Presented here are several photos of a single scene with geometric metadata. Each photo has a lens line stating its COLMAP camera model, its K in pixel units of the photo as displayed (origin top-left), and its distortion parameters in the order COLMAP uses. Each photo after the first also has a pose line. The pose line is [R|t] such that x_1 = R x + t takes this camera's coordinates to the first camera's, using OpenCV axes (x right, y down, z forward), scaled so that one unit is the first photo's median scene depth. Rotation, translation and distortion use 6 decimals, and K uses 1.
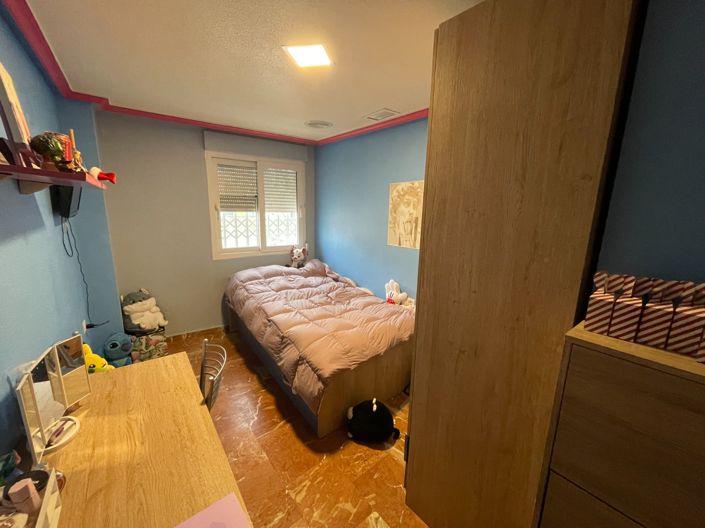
lens RADIAL K [[282.2, 0, 349.4], [0, 282.2, 263.4], [0, 0, 1]] dist [-0.007010, 0.001497]
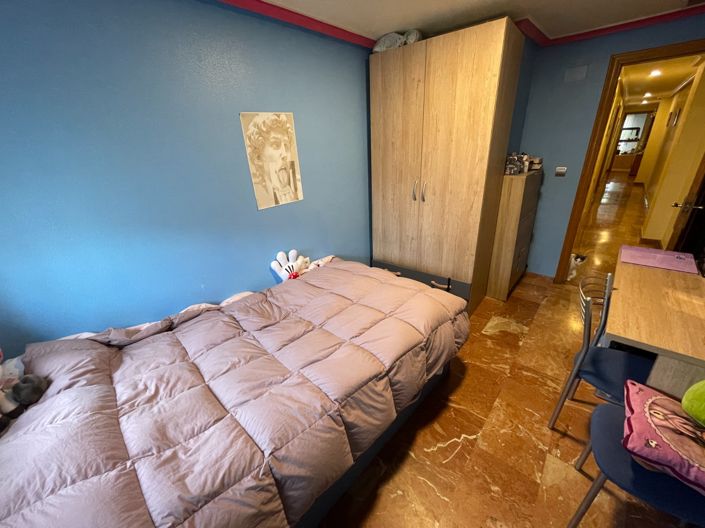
lens RADIAL K [[282.2, 0, 349.4], [0, 282.2, 263.1], [0, 0, 1]] dist [-0.007010, 0.001497]
pose [[-0.166123, -0.395317, 0.903398, -0.617092], [0.241929, 0.871790, 0.425973, -0.207566], [-0.955967, 0.289322, -0.049186, 0.938566]]
